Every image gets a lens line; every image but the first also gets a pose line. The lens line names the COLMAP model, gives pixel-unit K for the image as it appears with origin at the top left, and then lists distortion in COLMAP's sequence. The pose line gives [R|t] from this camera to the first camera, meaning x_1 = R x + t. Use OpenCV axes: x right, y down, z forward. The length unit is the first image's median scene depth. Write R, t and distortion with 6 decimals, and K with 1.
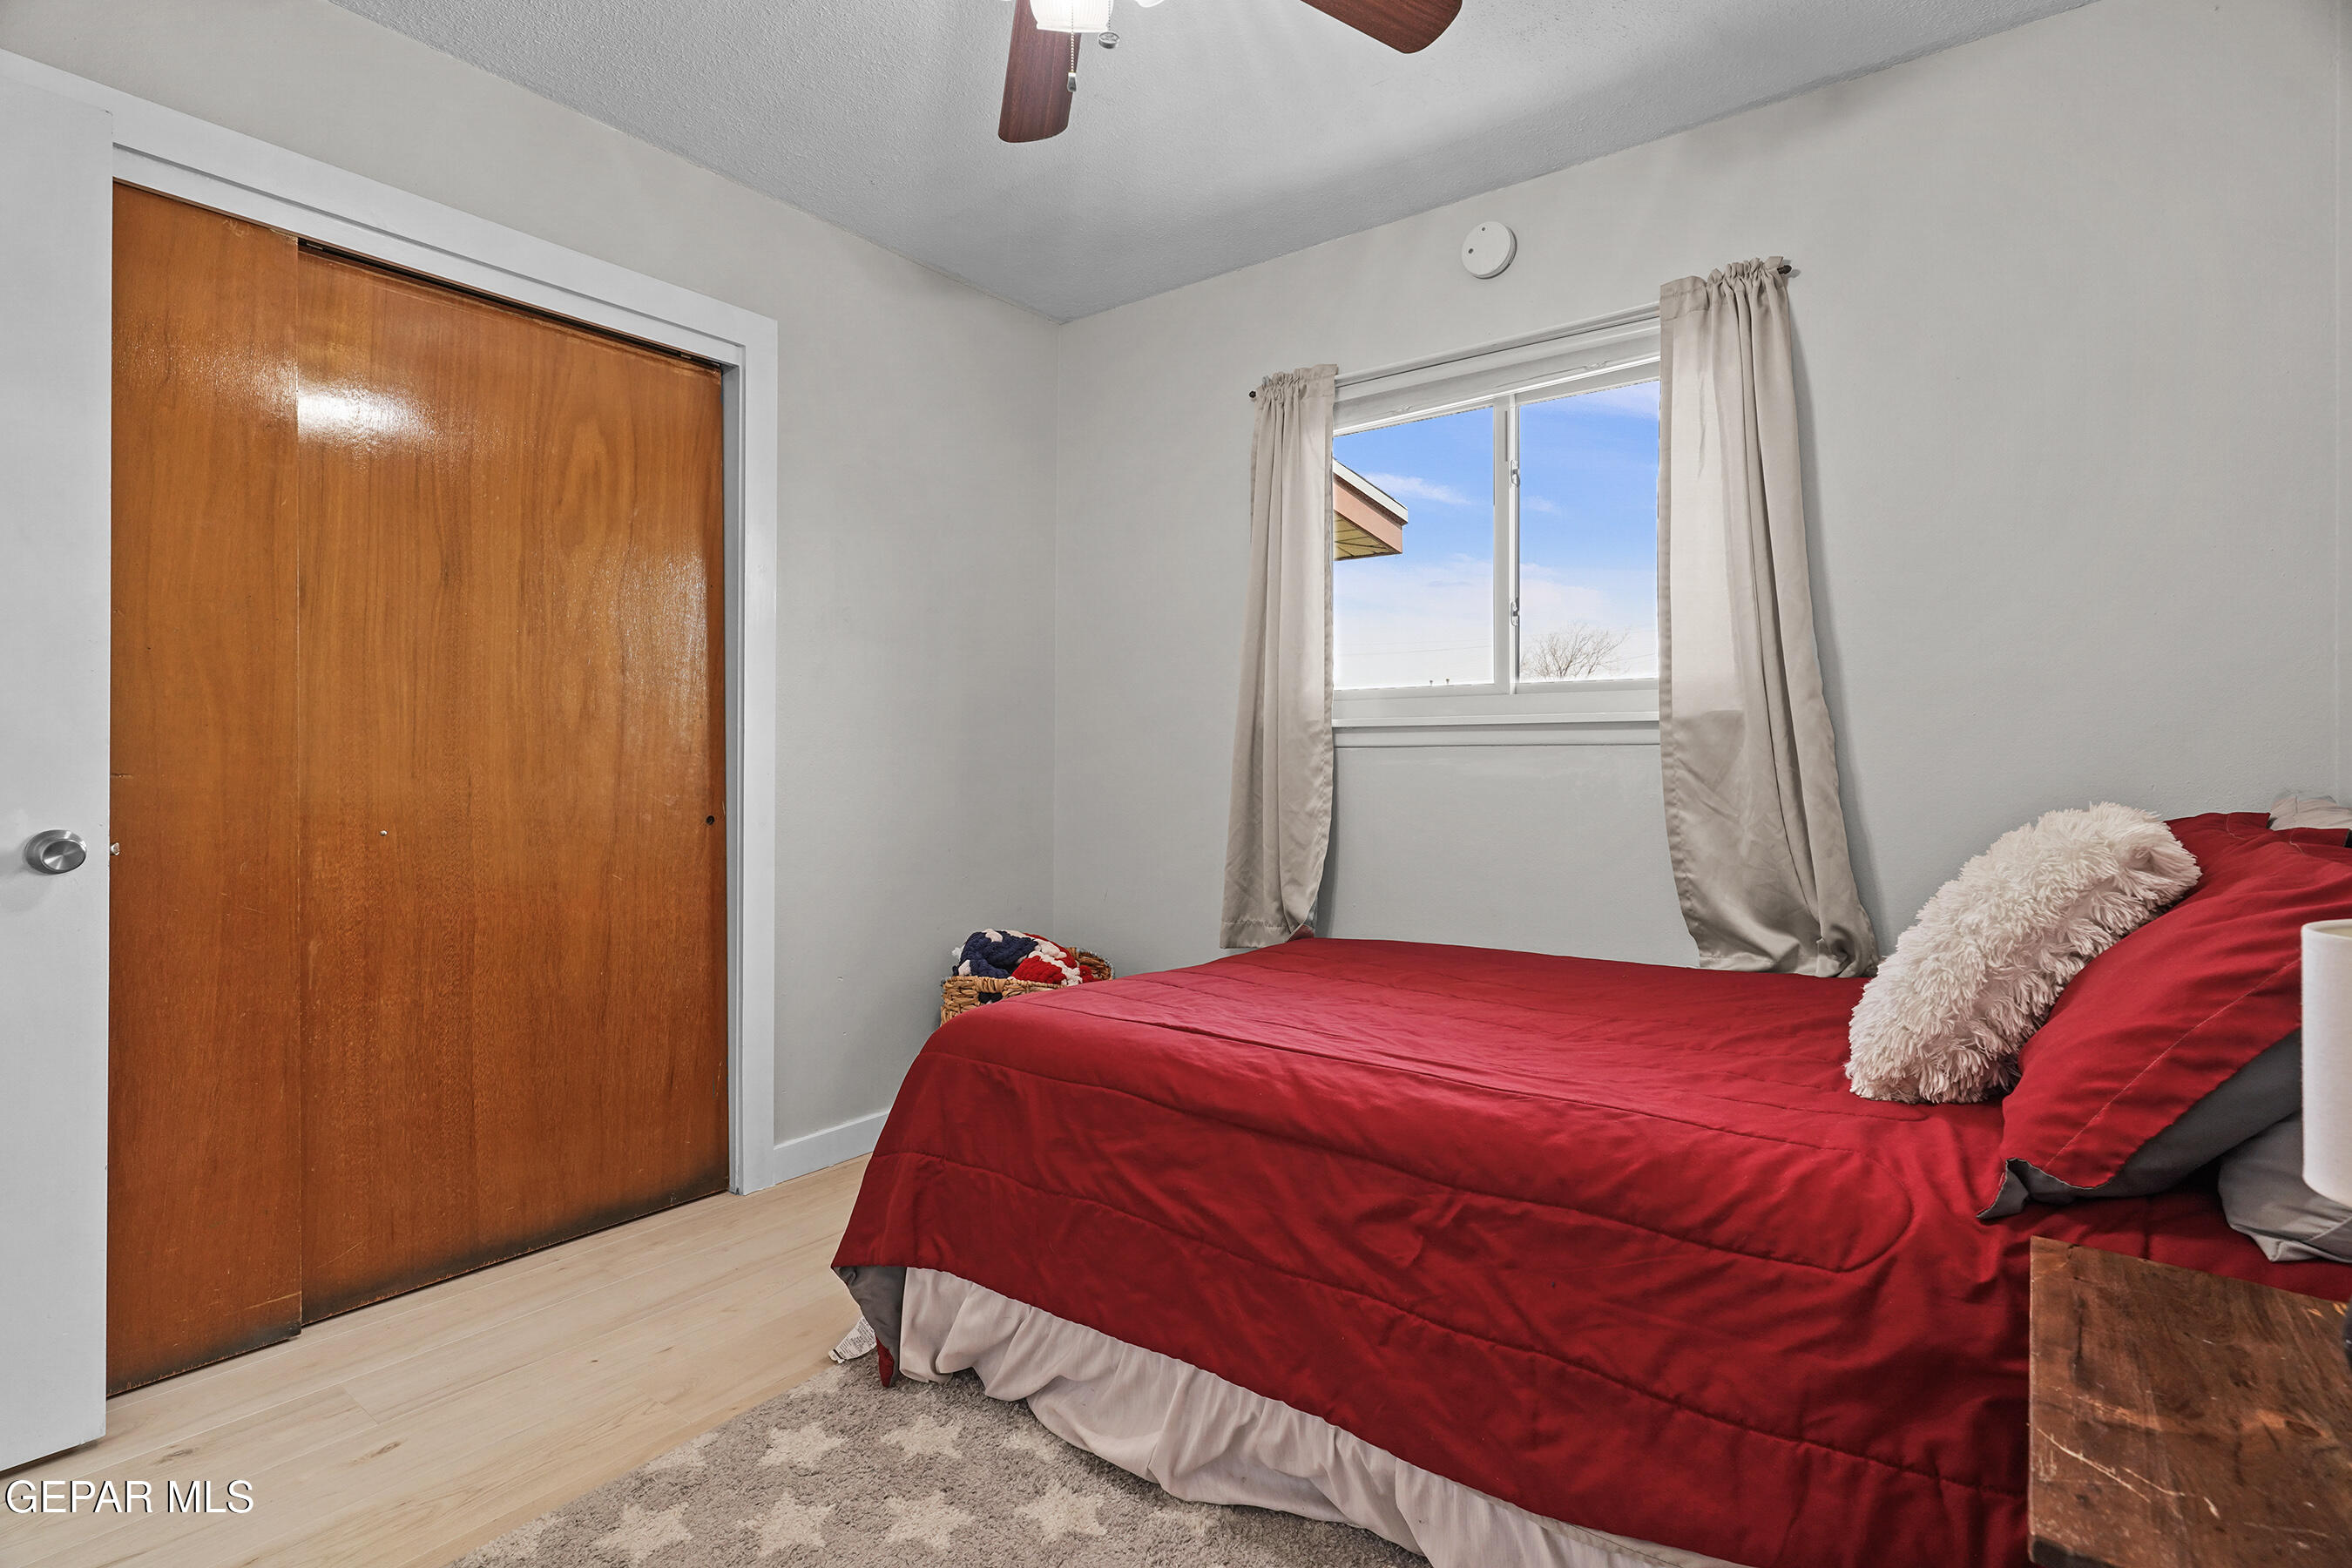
lens RADIAL K [[1130.4, 0, 1174.2], [0, 1130.4, 777.0], [0, 0, 1]] dist [-0.002556, 0.001446]
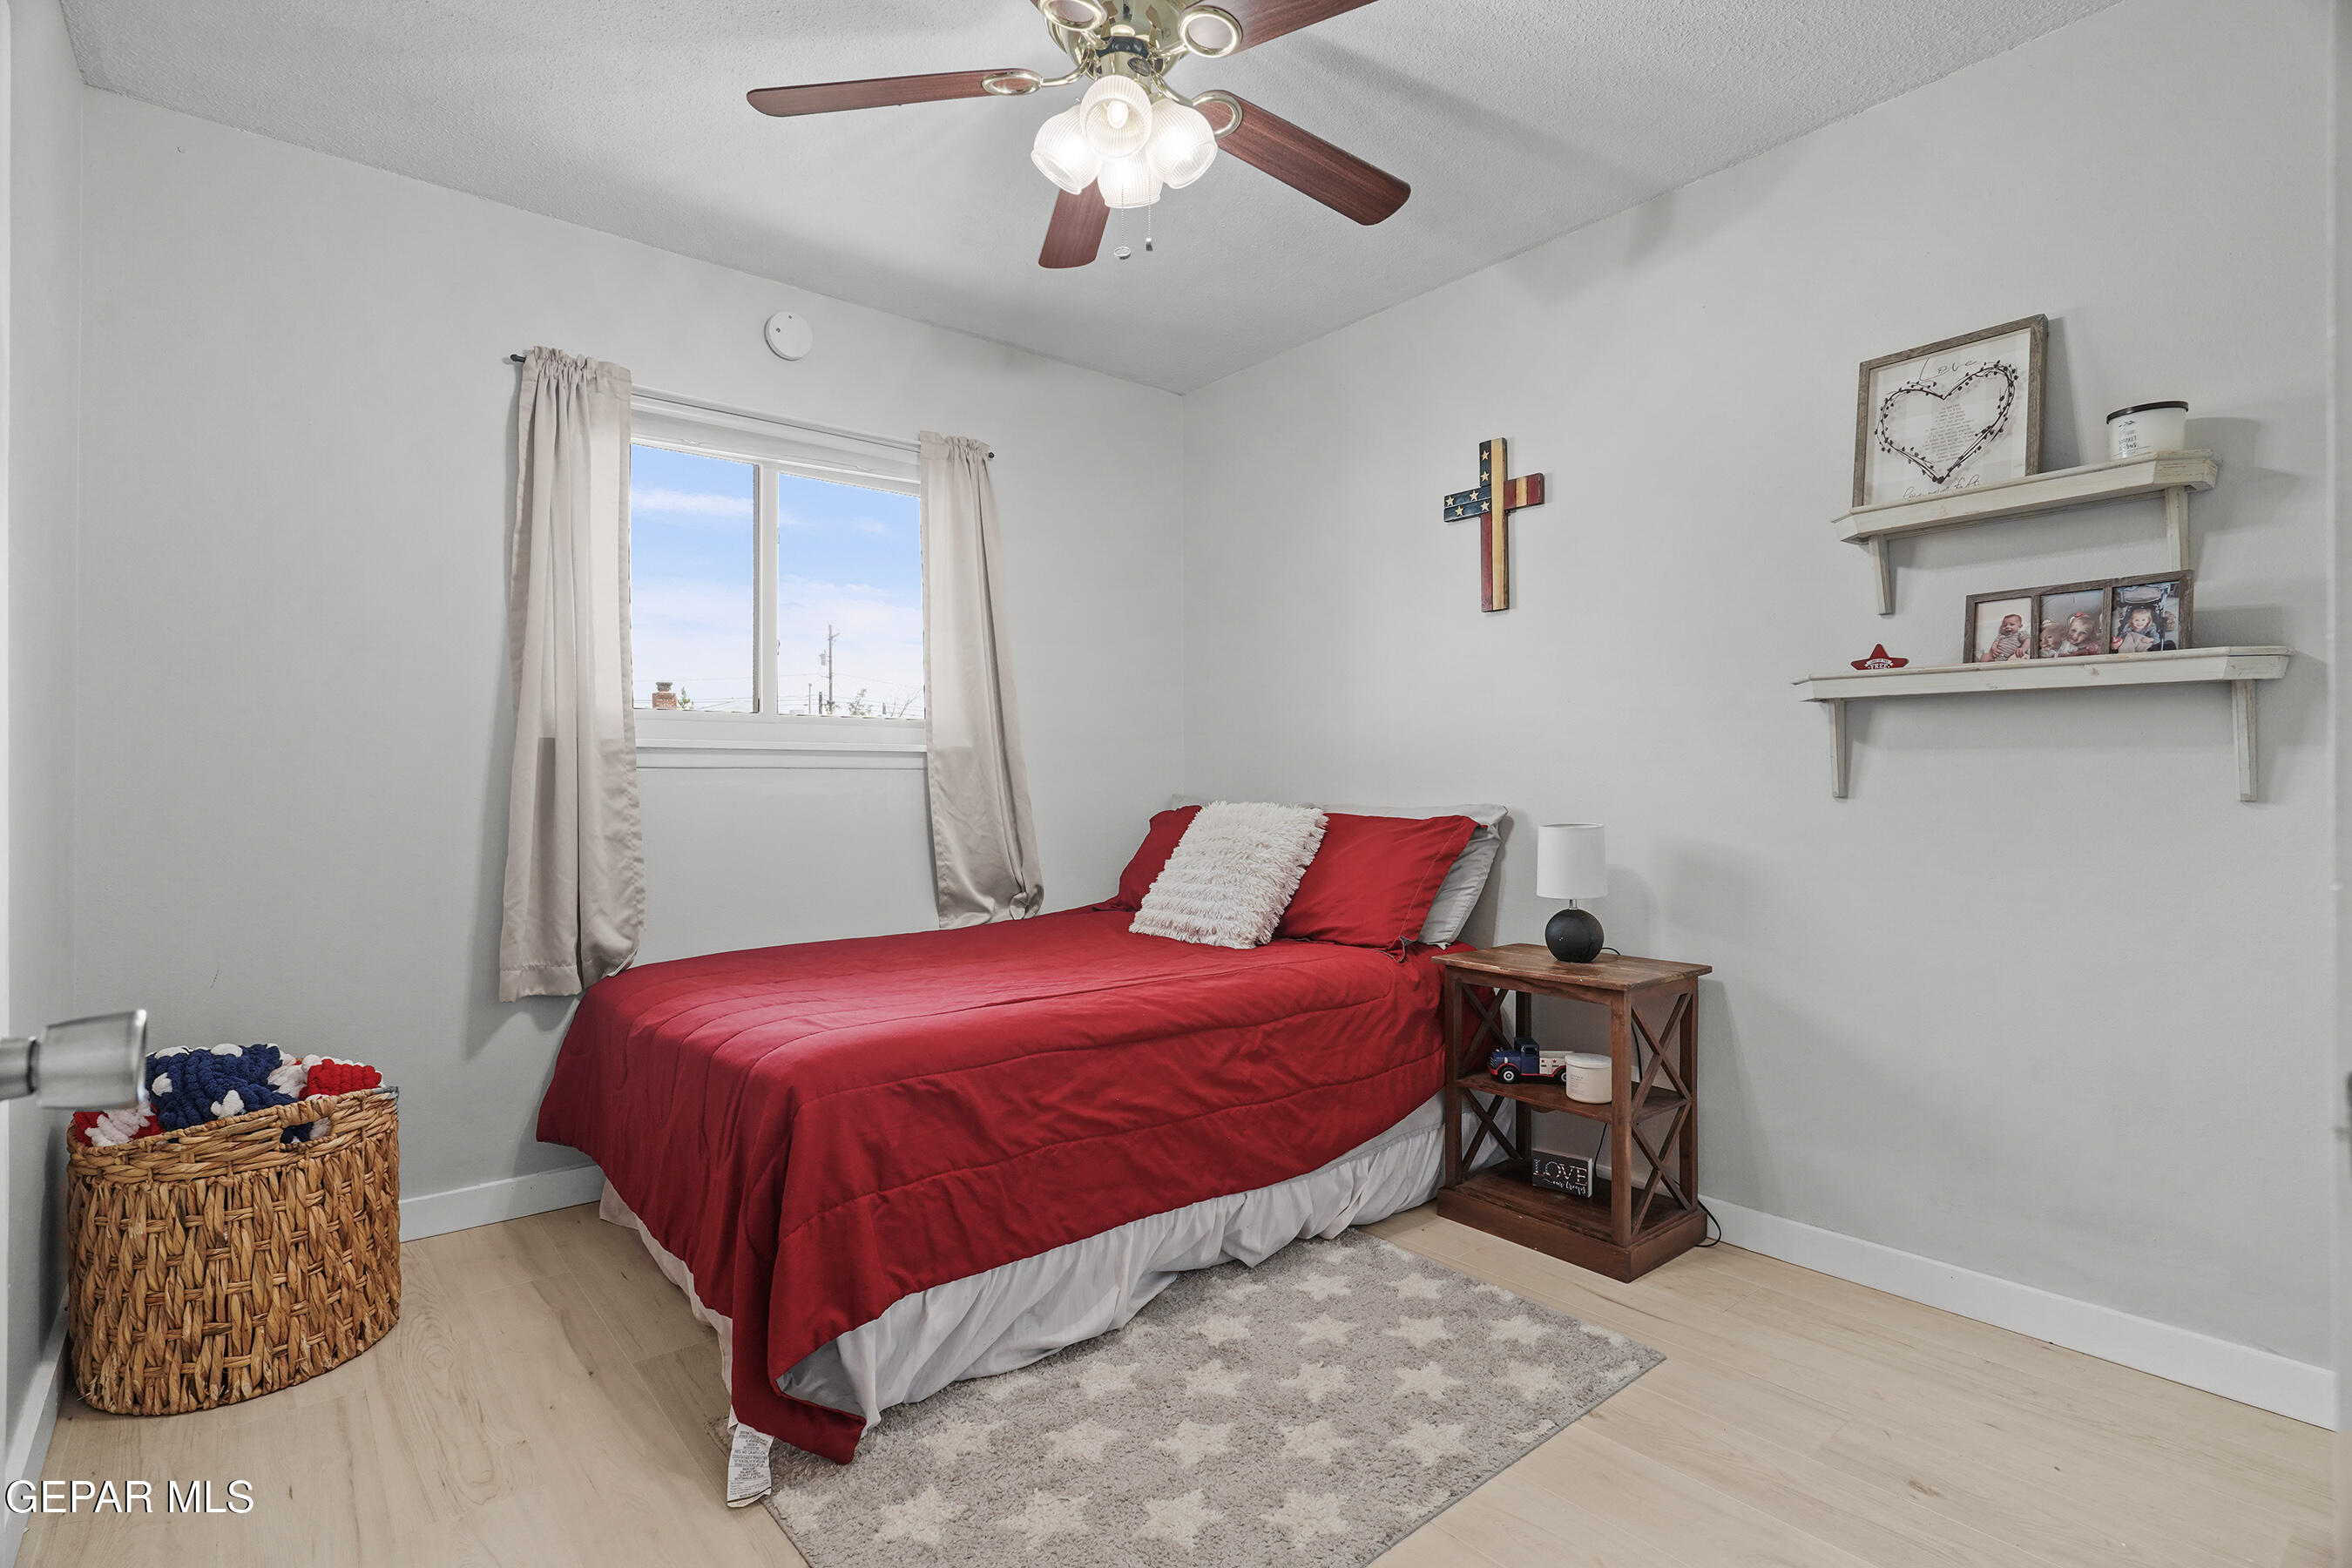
lens RADIAL K [[1130.4, 0, 1174.4], [0, 1130.4, 783.7], [0, 0, 1]] dist [-0.002556, 0.001446]
pose [[0.230155, -0.003977, 0.973146, -1.202513], [0.012554, 0.999921, 0.001118, -0.012674], [-0.973073, 0.011960, 0.230187, 0.577764]]
